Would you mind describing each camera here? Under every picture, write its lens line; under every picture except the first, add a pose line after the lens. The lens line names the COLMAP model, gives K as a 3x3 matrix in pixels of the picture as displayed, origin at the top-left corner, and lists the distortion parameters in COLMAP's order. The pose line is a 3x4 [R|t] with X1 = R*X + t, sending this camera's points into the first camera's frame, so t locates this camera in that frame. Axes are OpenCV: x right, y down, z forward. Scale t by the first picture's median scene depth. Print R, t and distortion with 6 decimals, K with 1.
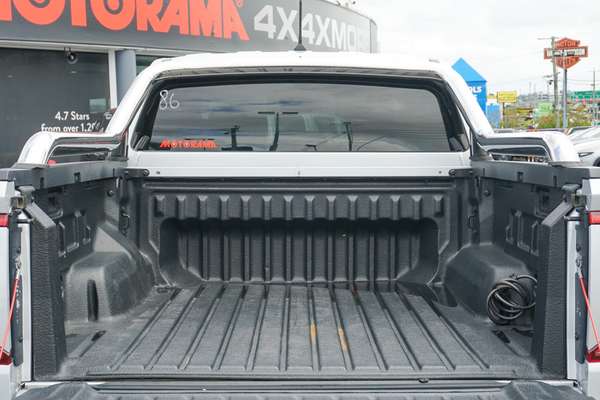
lens RADIAL K [[907.9, 0, 300.9], [0, 907.9, 198.2], [0, 0, 1]] dist [0.103276, 0.000000]
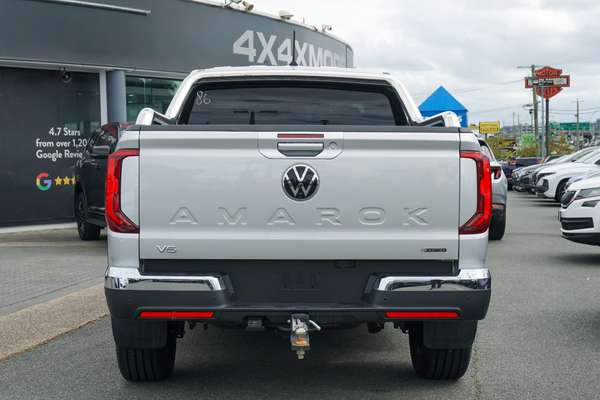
lens RADIAL K [[963.1, 0, 301.8], [0, 963.1, 202.1], [0, 0, 1]] dist [0.116950, 0.000000]
pose [[0.999532, 0.007400, 0.029676, -0.006570], [-0.006454, 0.999472, -0.031858, 0.020877], [-0.029896, 0.031652, 0.999052, -0.105385]]
